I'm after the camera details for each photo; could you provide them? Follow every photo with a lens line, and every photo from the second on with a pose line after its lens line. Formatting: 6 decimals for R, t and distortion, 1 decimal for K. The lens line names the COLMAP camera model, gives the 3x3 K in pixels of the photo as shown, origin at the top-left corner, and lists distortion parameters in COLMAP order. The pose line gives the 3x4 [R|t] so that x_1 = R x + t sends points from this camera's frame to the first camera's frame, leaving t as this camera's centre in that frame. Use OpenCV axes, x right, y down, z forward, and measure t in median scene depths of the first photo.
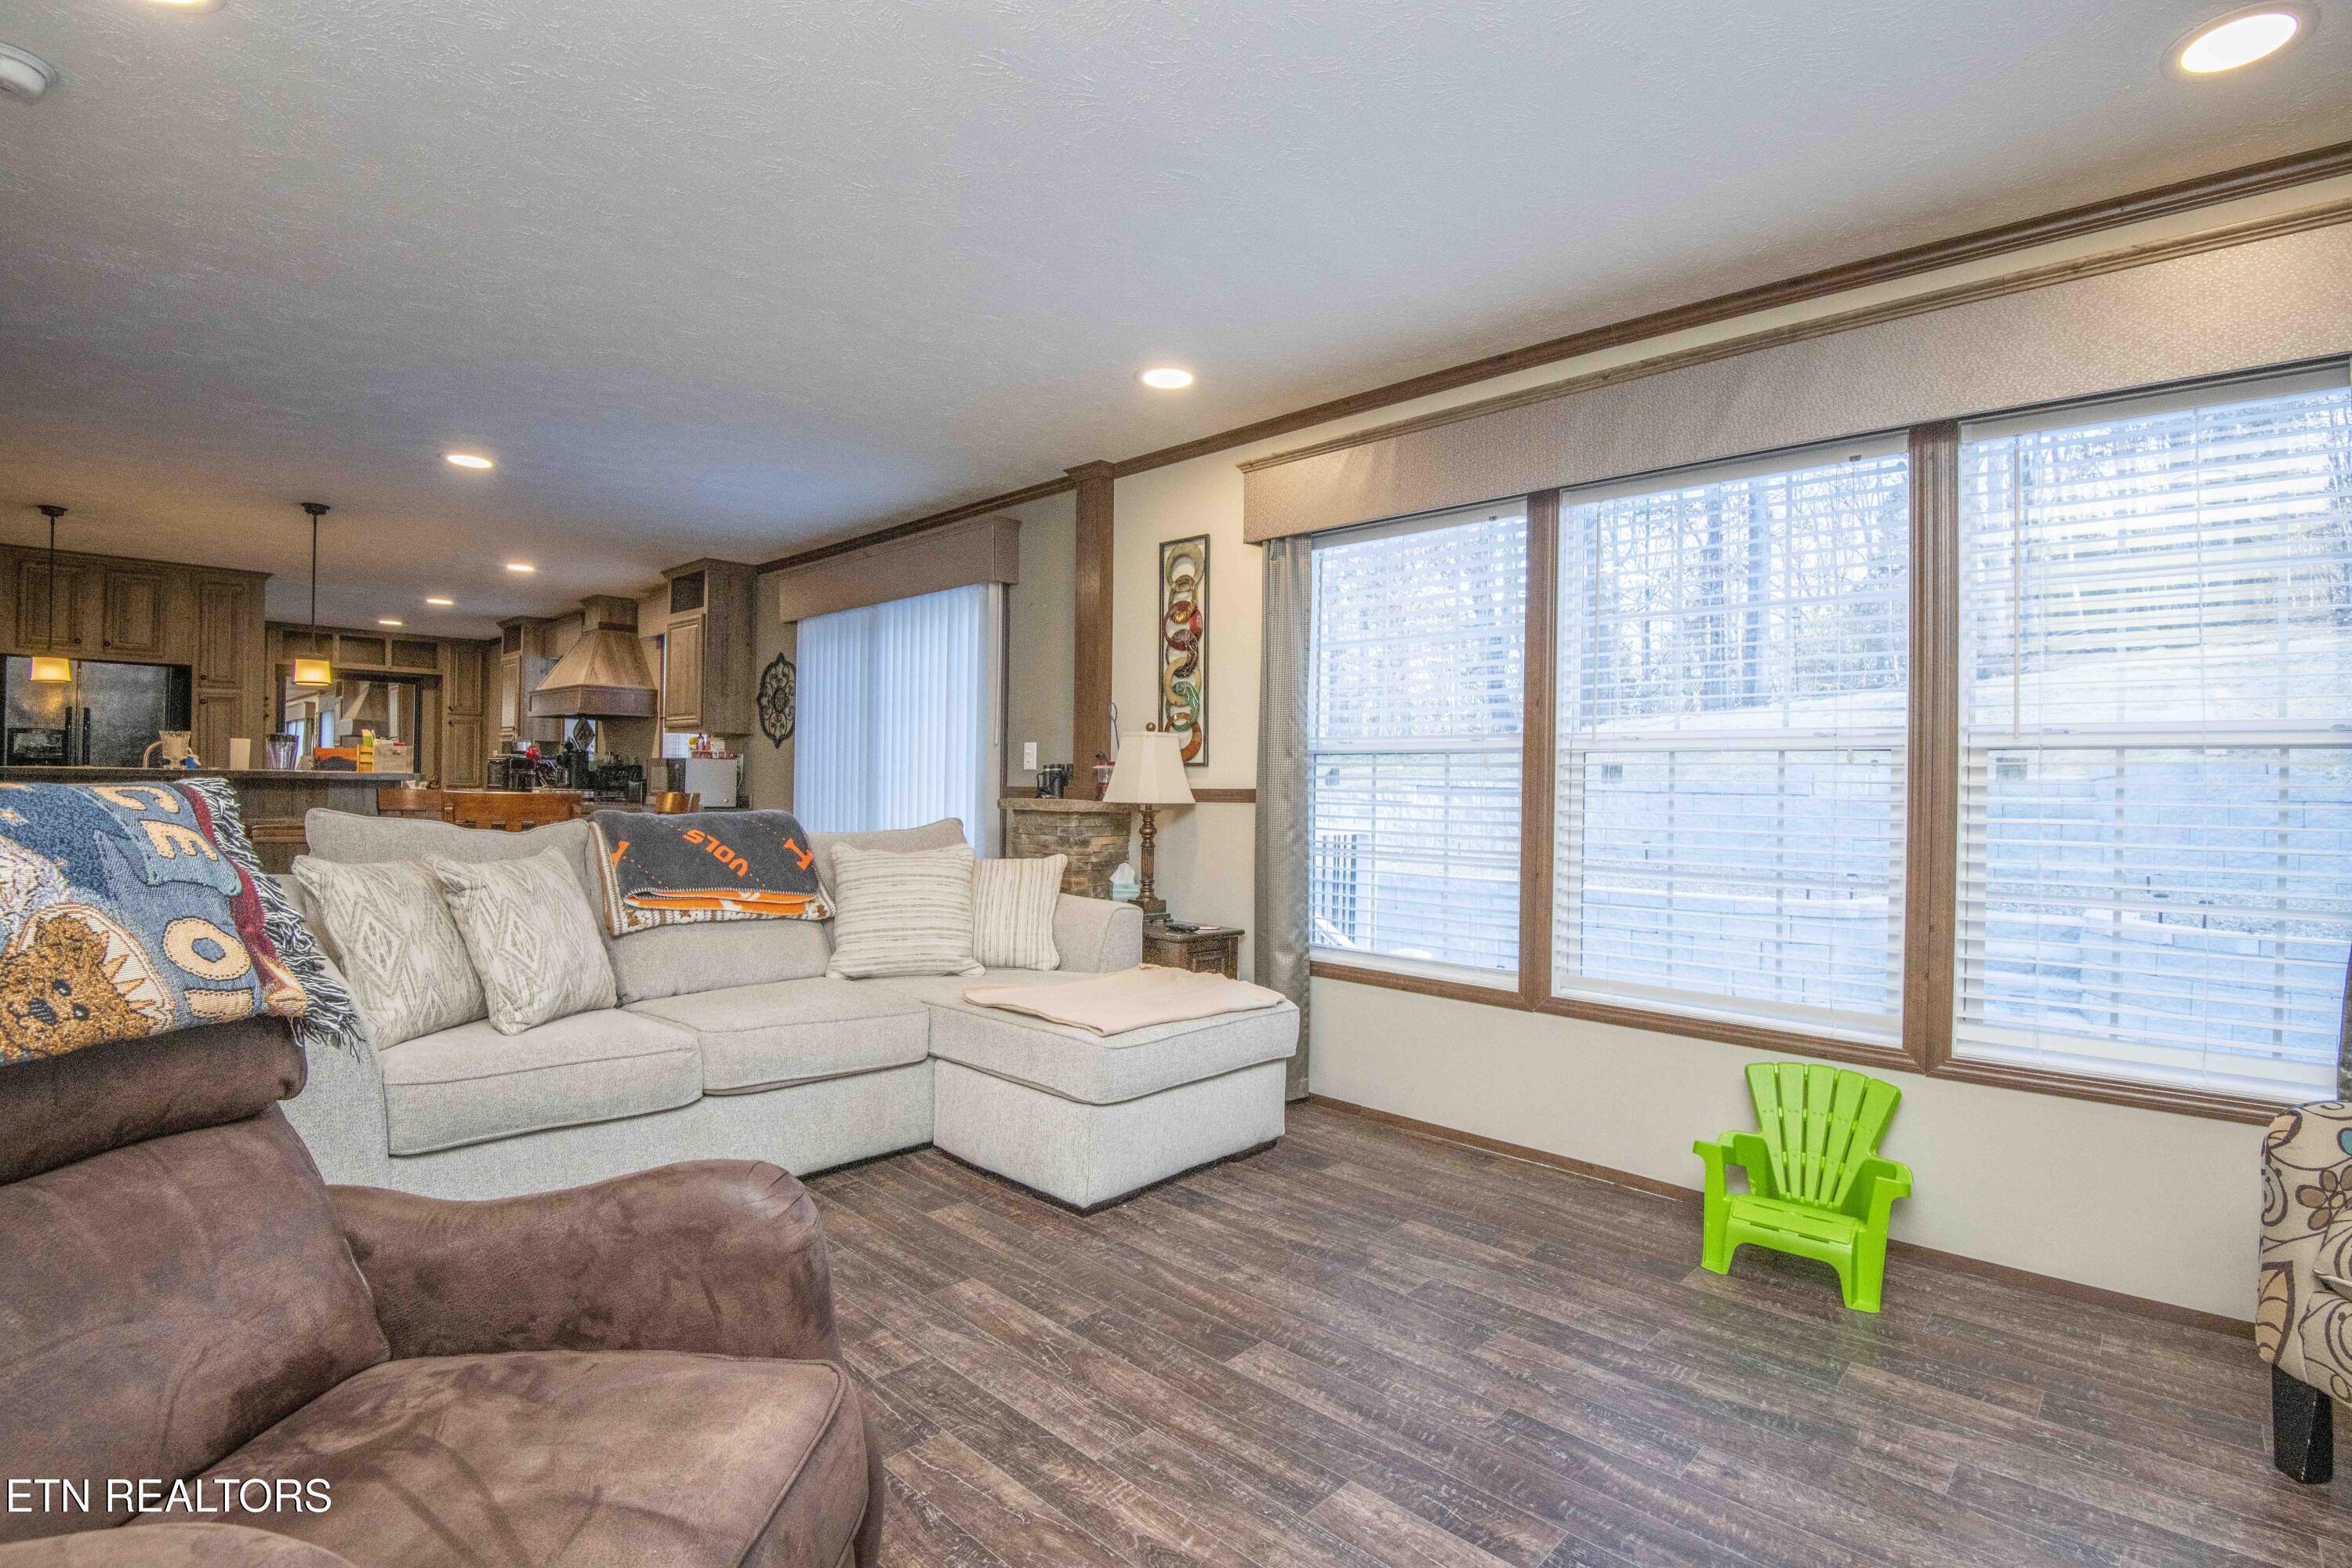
lens RADIAL K [[1083.5, 0, 1190.6], [0, 1083.5, 793.4], [0, 0, 1]] dist [-0.024226, -0.011525]
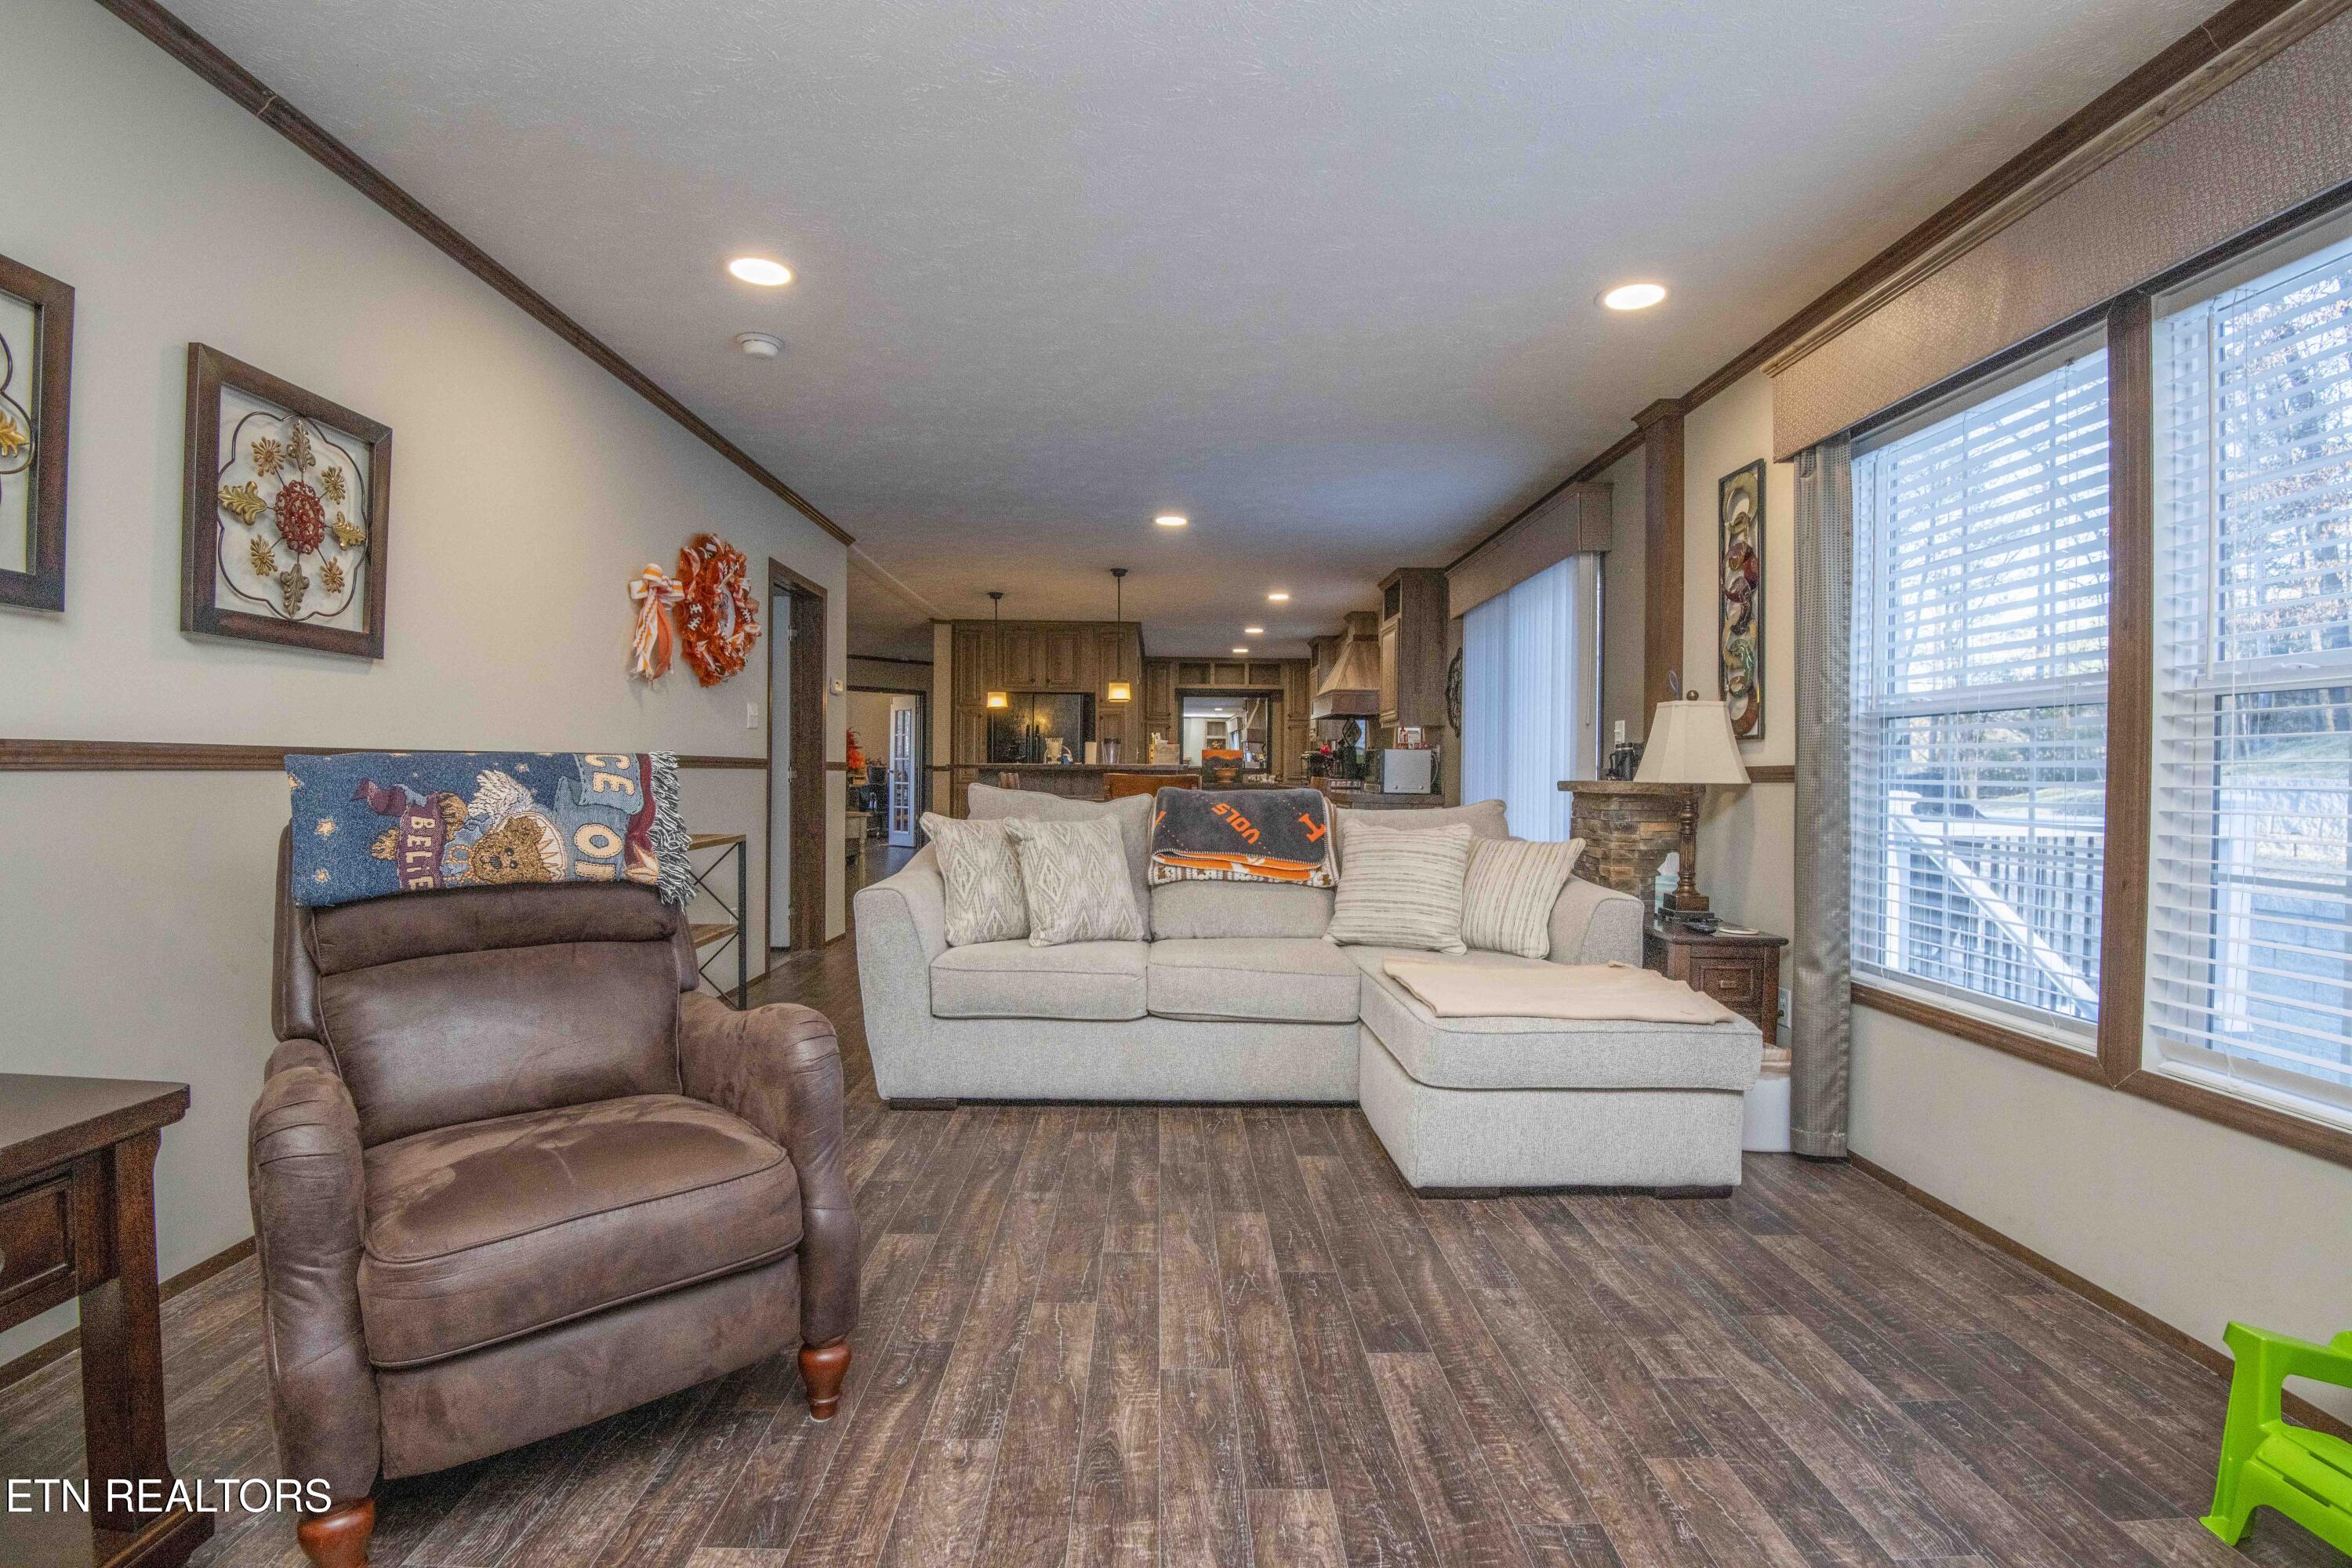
lens RADIAL K [[1083.5, 0, 1188.2], [0, 1083.5, 795.0], [0, 0, 1]] dist [-0.024226, -0.011525]
pose [[0.699987, 0.005375, -0.714136, 0.360215], [-0.001992, 0.999982, 0.005574, 0.017177], [0.714153, -0.002479, 0.699985, 0.131356]]
